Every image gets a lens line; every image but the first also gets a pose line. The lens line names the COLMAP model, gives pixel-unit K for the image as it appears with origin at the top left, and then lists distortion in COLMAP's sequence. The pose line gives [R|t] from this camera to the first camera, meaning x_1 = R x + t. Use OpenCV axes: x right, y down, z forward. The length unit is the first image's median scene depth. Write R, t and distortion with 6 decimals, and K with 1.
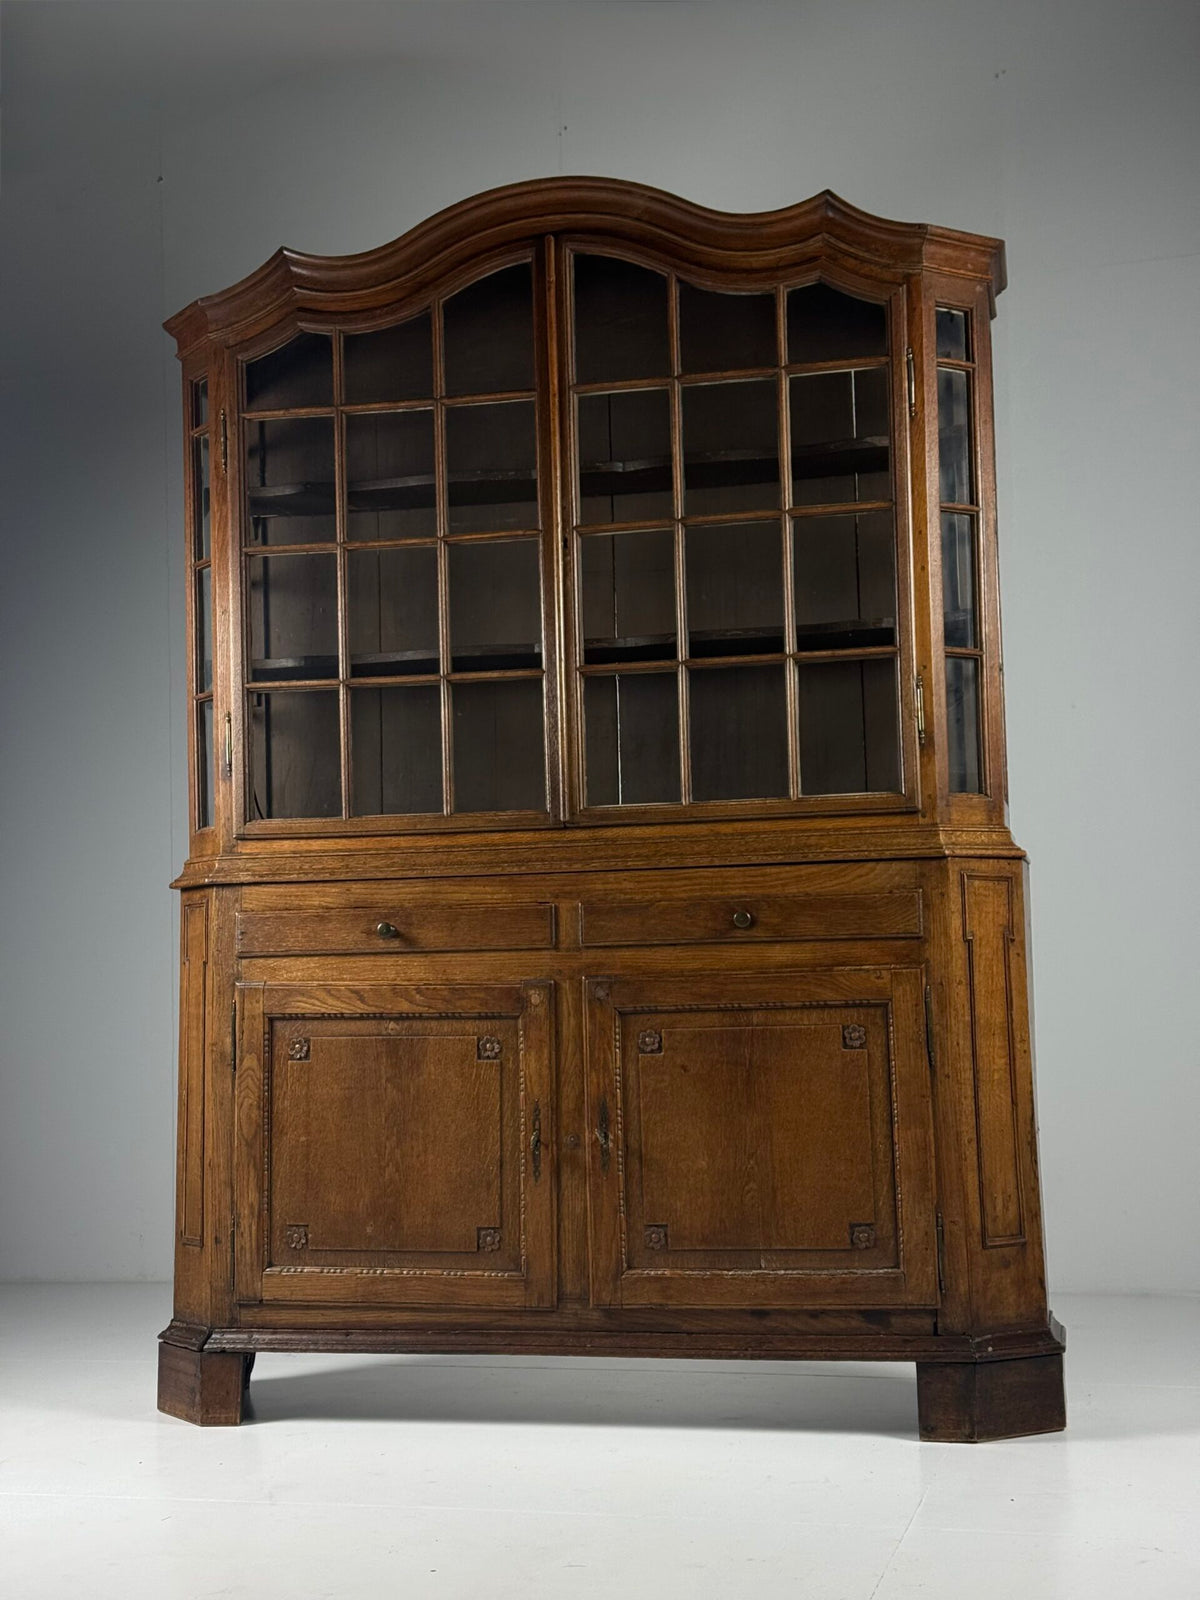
lens RADIAL K [[2291.2, 0, 600.0], [0, 2291.2, 800.0], [0, 0, 1]] dist [0.119305, -0.028660]
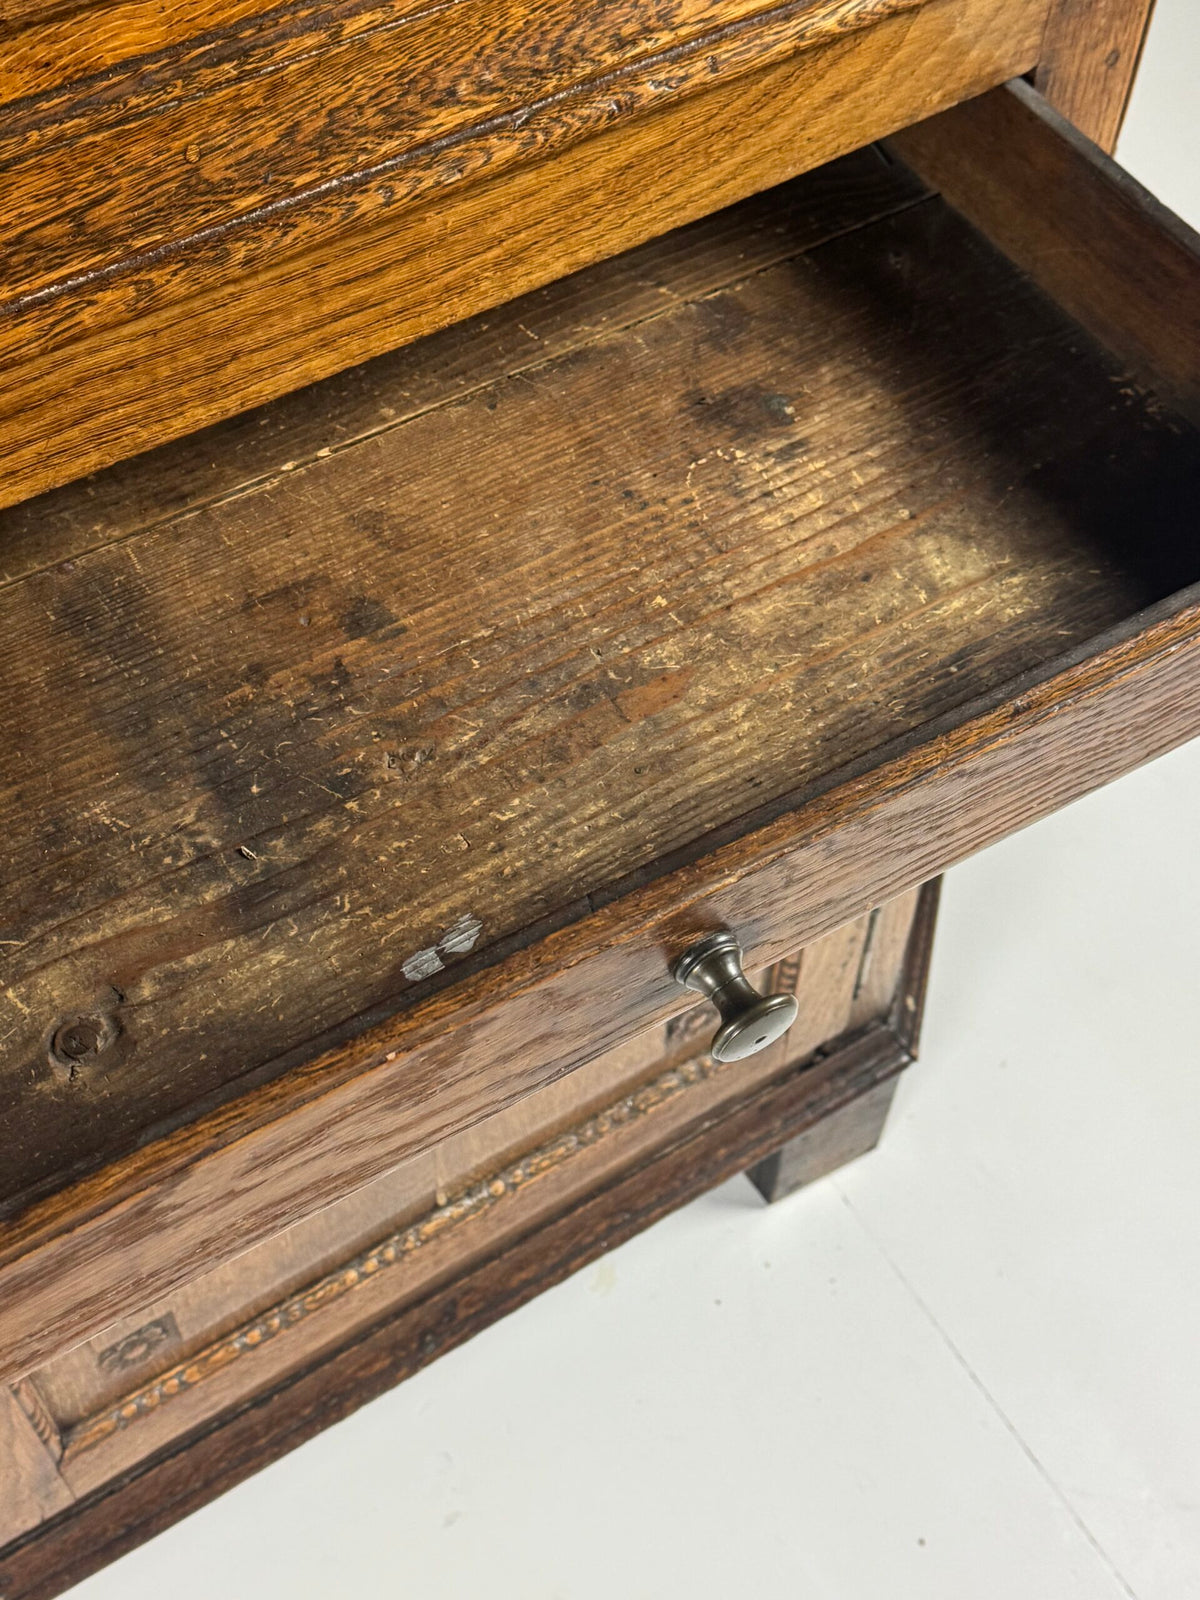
lens RADIAL K [[2052.0, 0, 600.0], [0, 2052.0, 800.0], [0, 0, 1]] dist [0.277651, -0.762967]
pose [[0.691929, -0.564196, 0.450463, -0.016666], [-0.092766, 0.549289, 0.830467, -0.080559], [-0.715981, -0.616412, 0.327731, 0.893115]]
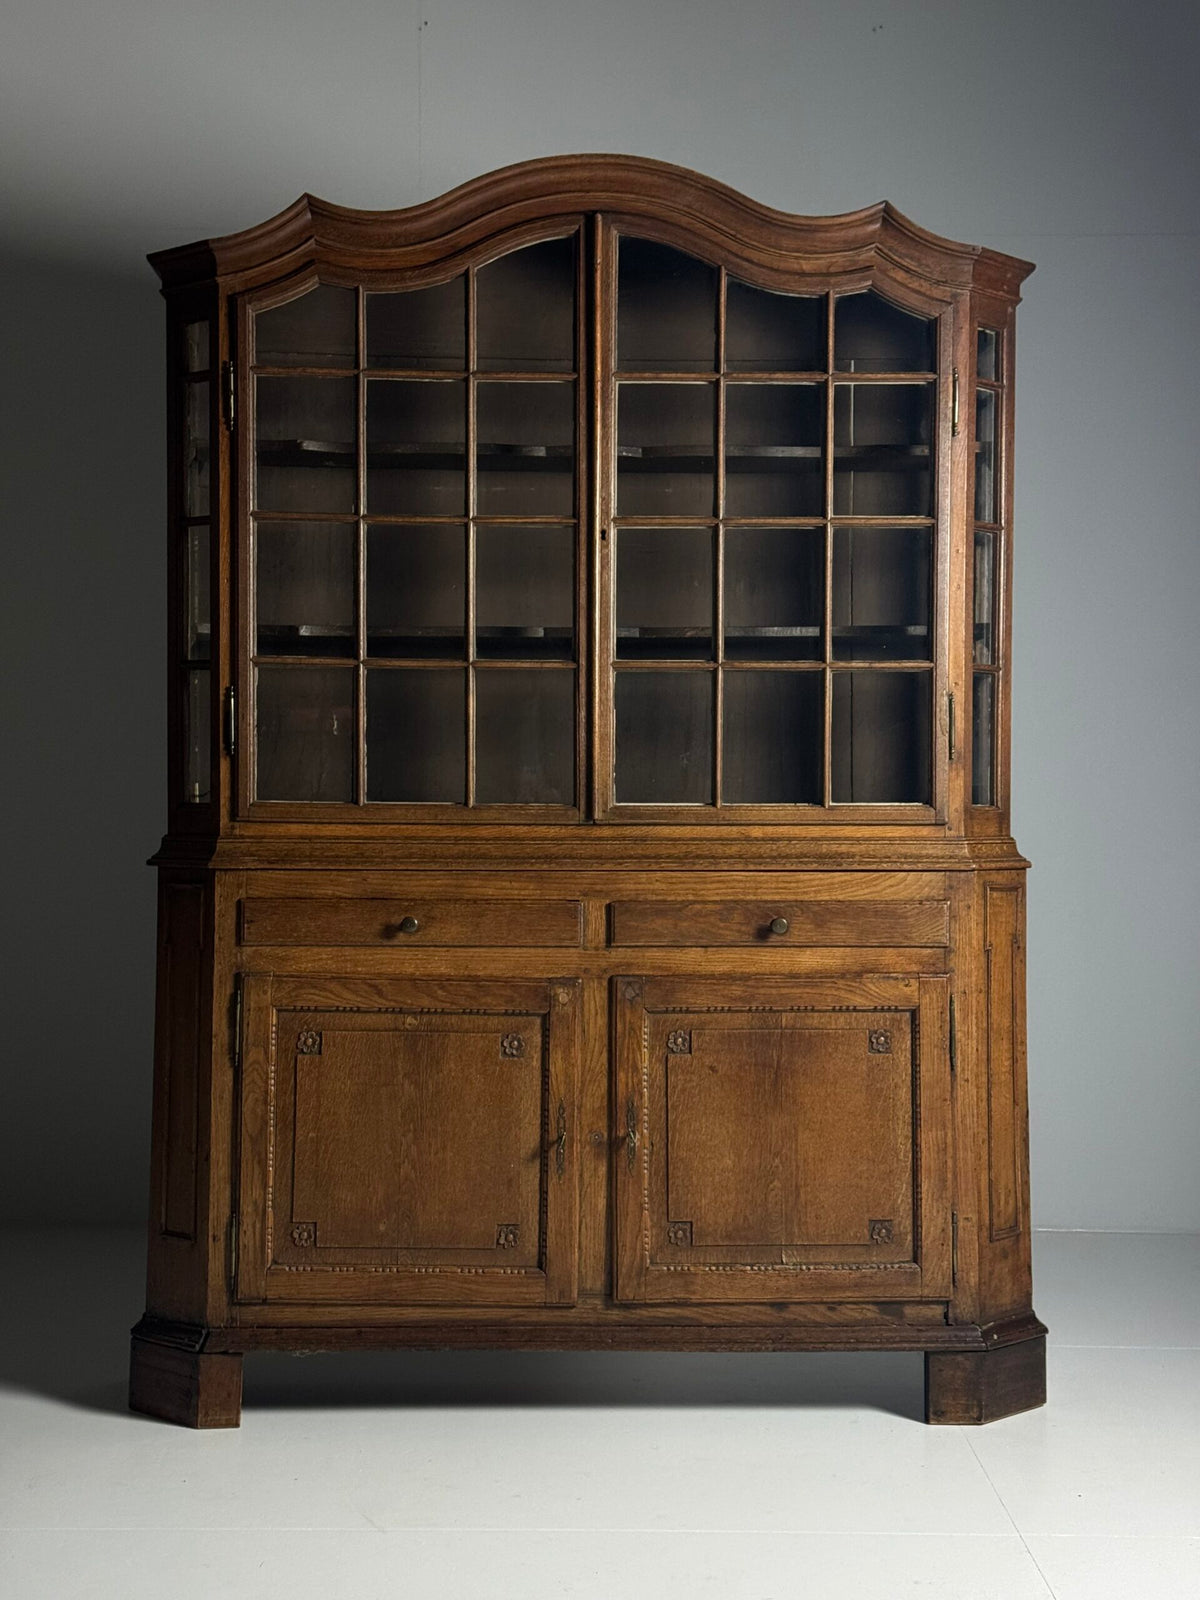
lens RADIAL K [[2362.7, 0, 618.5], [0, 2362.7, 787.1], [0, 0, 1]] dist [0.118878, 0.007009]
pose [[0.964057, 0.029099, 0.264099, -0.278357], [-0.050271, 0.996008, 0.073766, -0.080921], [-0.260898, -0.084391, 0.961671, 0.014851]]
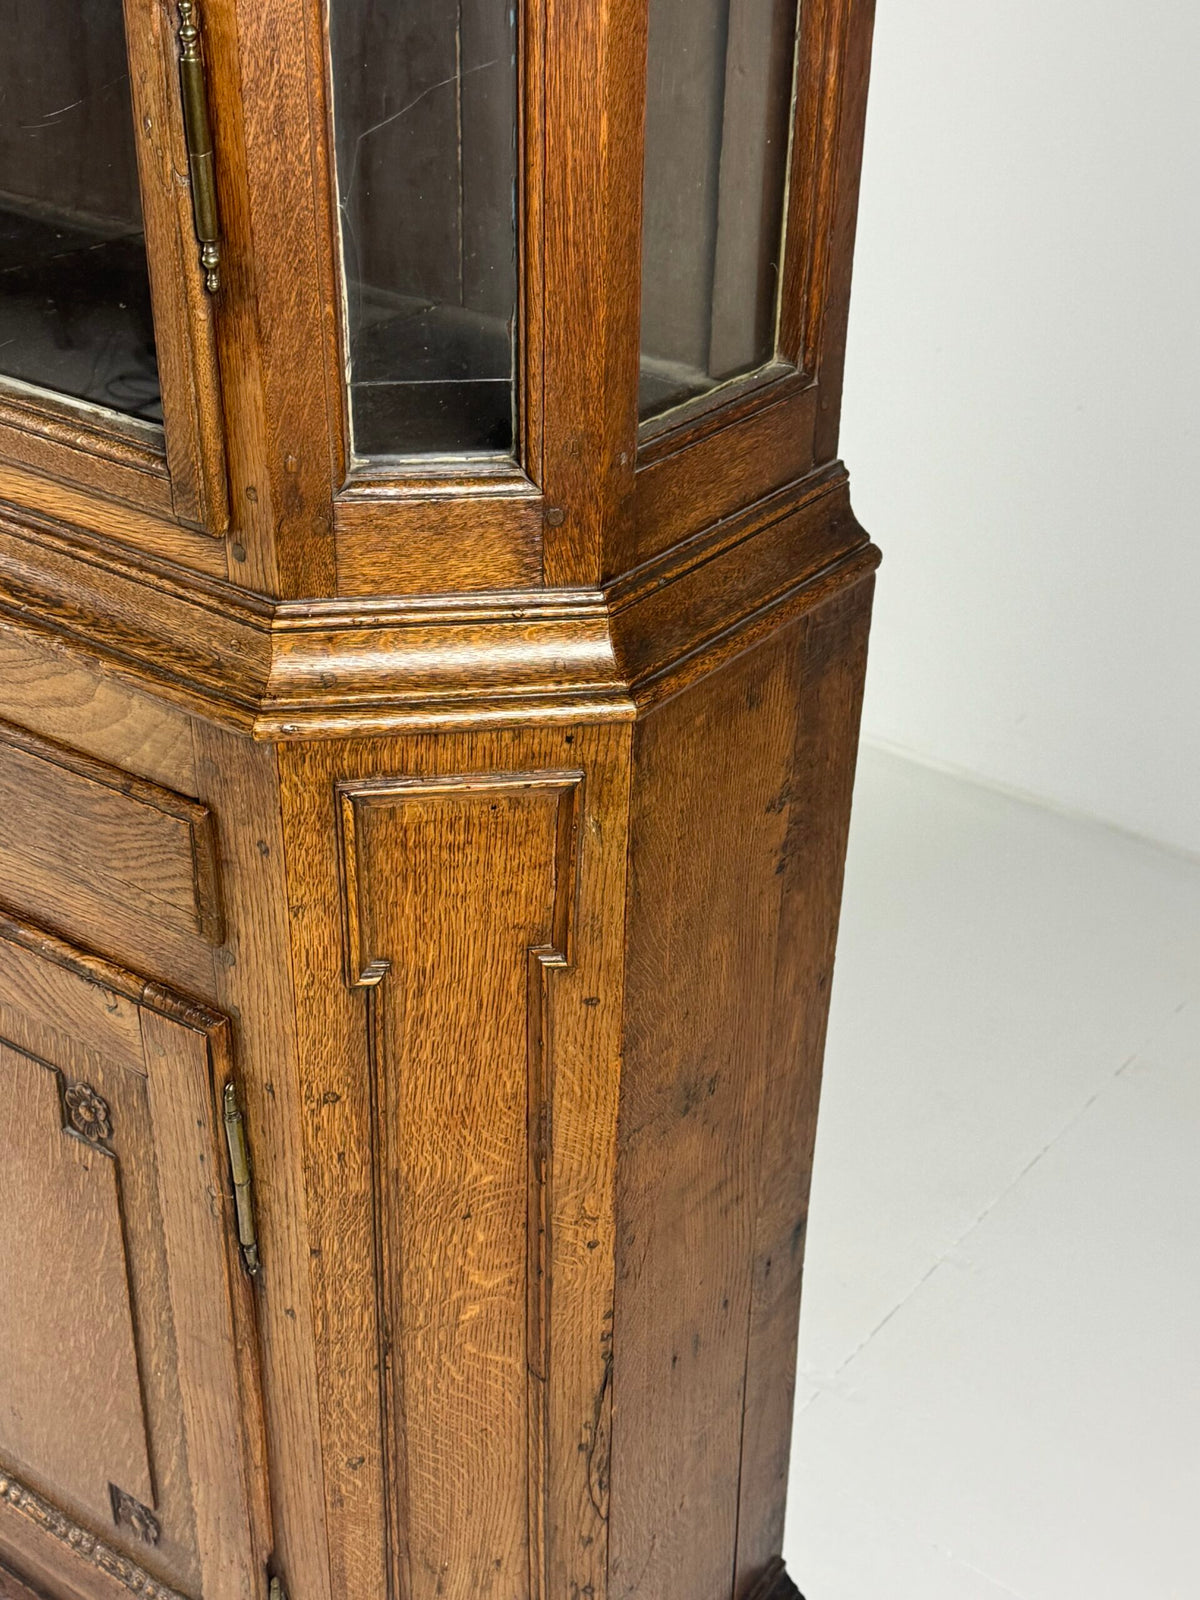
lens RADIAL K [[2076.6, 0, 602.5], [0, 2076.6, 820.9], [0, 0, 1]] dist [0.196478, -0.391663]
pose [[0.917612, 0.238737, -0.317793, 0.260204], [-0.006068, 0.807847, 0.589361, -0.111148], [0.397431, -0.538876, 0.742739, 0.796992]]
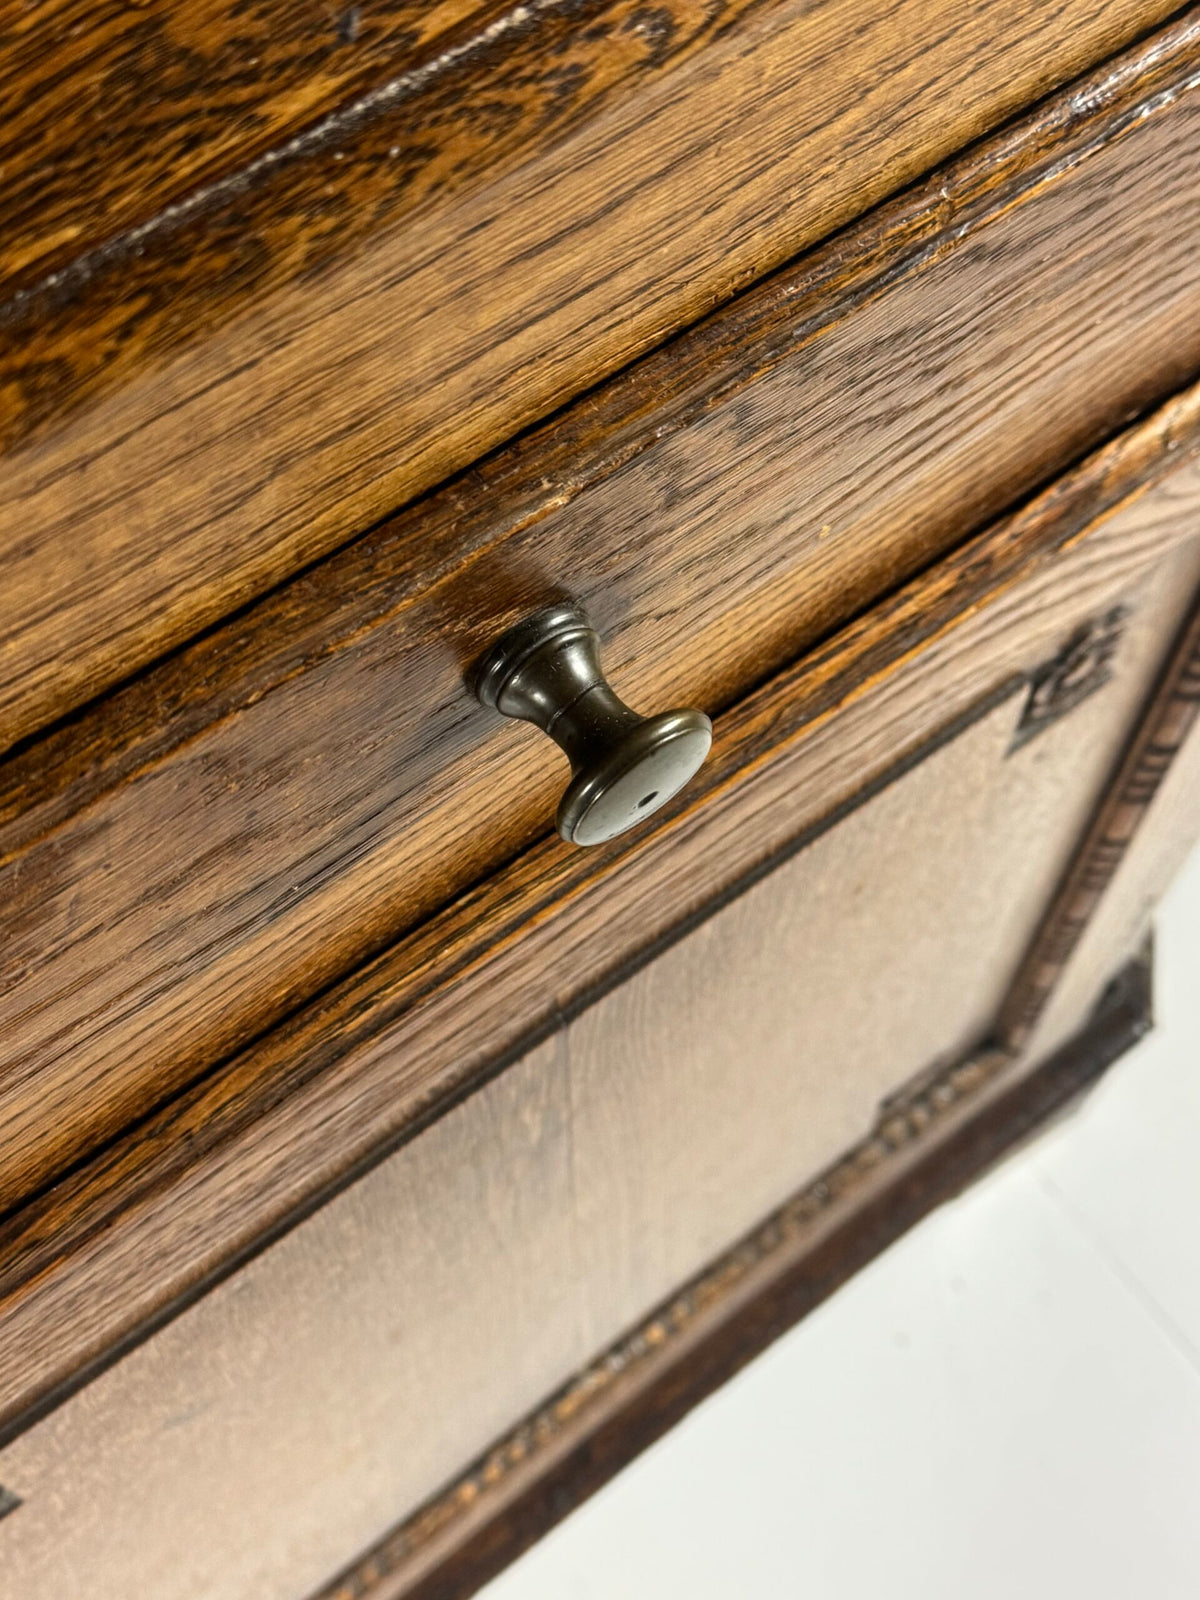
lens RADIAL K [[2134.7, 0, 597.2], [0, 2134.7, 783.7], [0, 0, 1]] dist [0.122449, -0.058298]
pose [[0.630647, -0.676203, 0.380832, 0.029182], [-0.072613, 0.437152, 0.896451, -0.020150], [-0.772665, -0.592998, 0.226588, 0.957703]]
